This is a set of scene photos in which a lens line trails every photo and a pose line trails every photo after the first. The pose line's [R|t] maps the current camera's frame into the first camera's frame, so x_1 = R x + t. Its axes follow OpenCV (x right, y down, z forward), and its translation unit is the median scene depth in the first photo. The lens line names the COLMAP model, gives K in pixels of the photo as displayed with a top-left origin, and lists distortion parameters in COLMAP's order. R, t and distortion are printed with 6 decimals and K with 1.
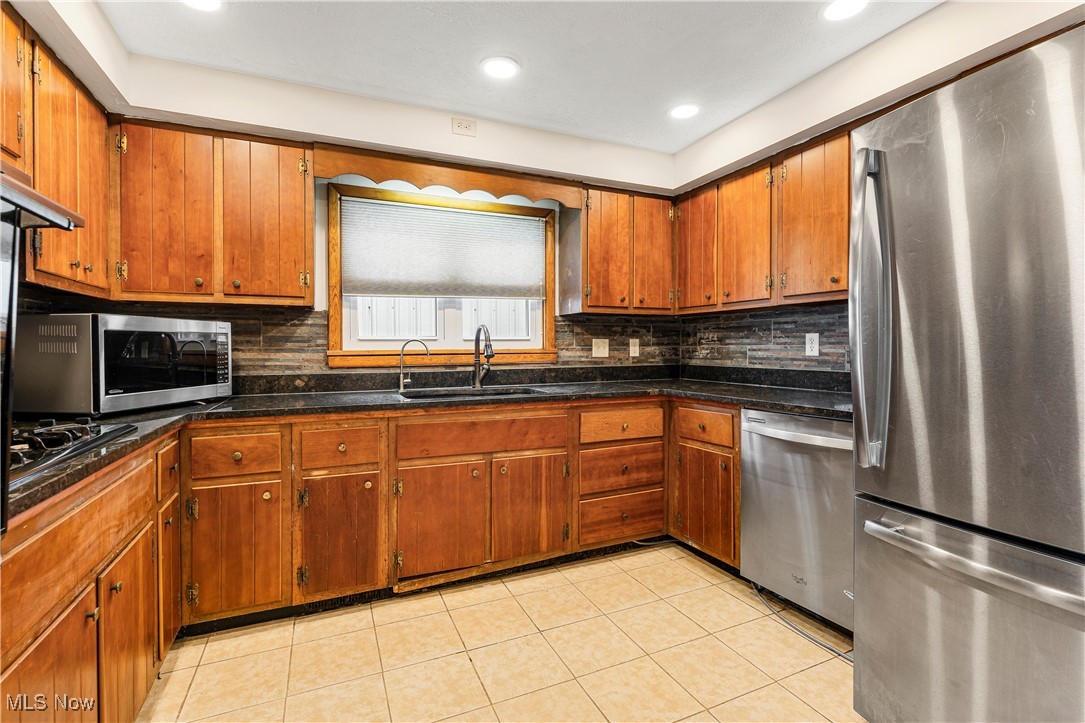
lens RADIAL K [[477.2, 0, 526.6], [0, 477.2, 353.5], [0, 0, 1]] dist [0.000216, -0.000229]
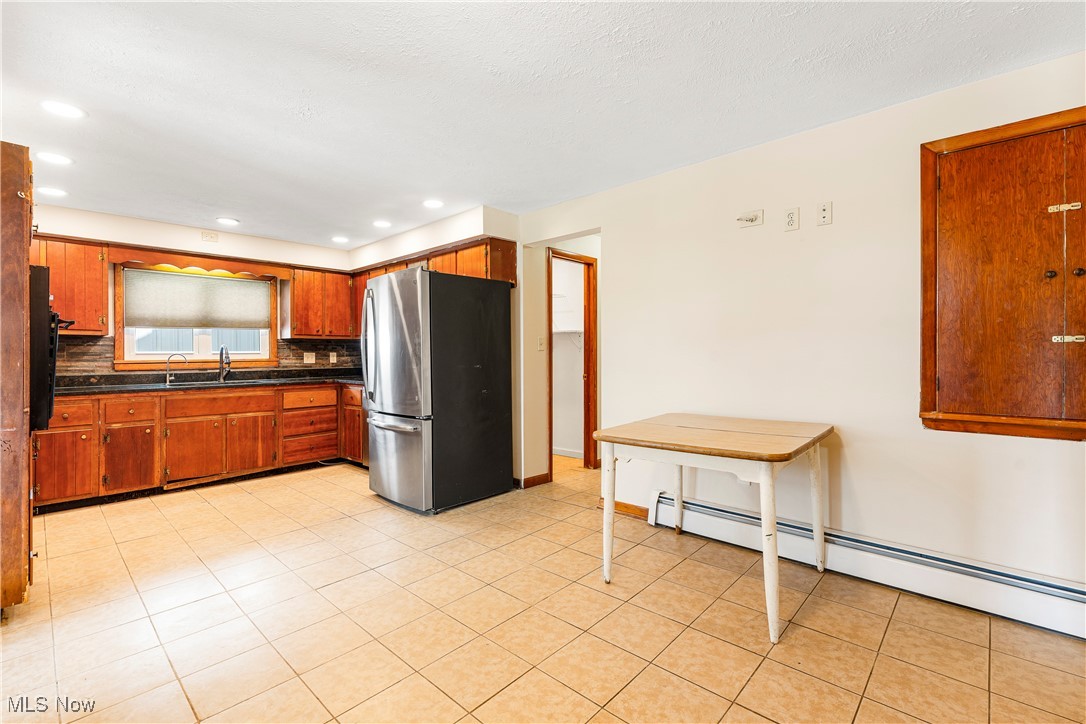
lens RADIAL K [[477.7, 0, 527.1], [0, 477.7, 354.0], [0, 0, 1]] dist [0.000216, -0.000229]
pose [[0.918611, -0.001950, 0.395158, 0.257107], [0.008390, 0.999859, -0.014571, 0.007572], [-0.395074, 0.016700, 0.918497, -1.140298]]
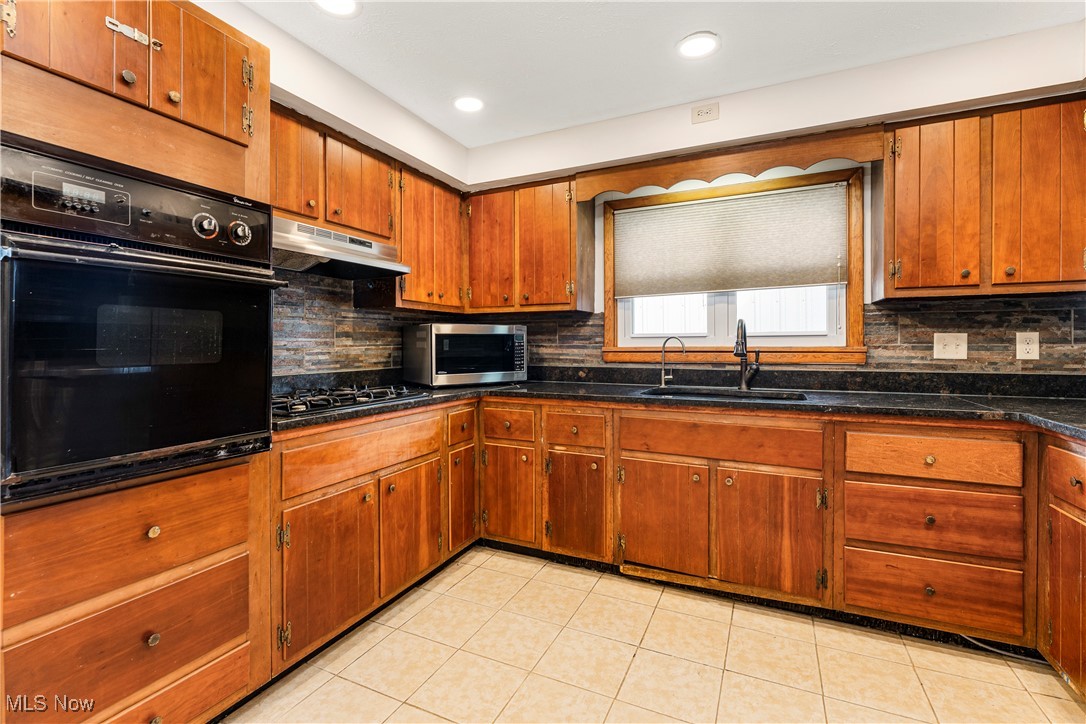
lens RADIAL K [[477.6, 0, 553.8], [0, 477.6, 347.0], [0, 0, 1]] dist [0.000097, 0.000049]
pose [[0.674287, 0.006721, -0.738439, 0.369266], [-0.009985, 0.999950, -0.000016, -0.005523], [0.738402, 0.007384, 0.674321, 0.138011]]
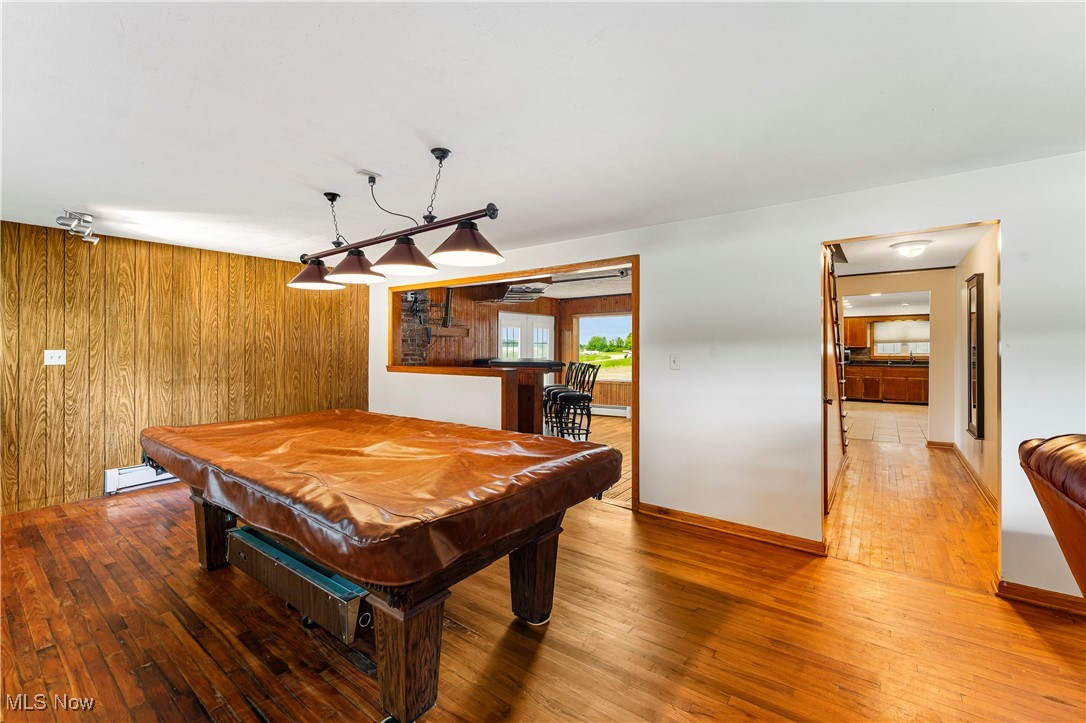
lens RADIAL K [[449.0, 0, 539.8], [0, 449.0, 346.4], [0, 0, 1]] dist [-0.000218, 0.000024]
pose [[0.495020, -0.002495, -0.868878, 1.921145], [-0.012193, 0.999877, -0.009818, -0.015136], [0.868796, 0.015454, 0.494928, -4.247967]]
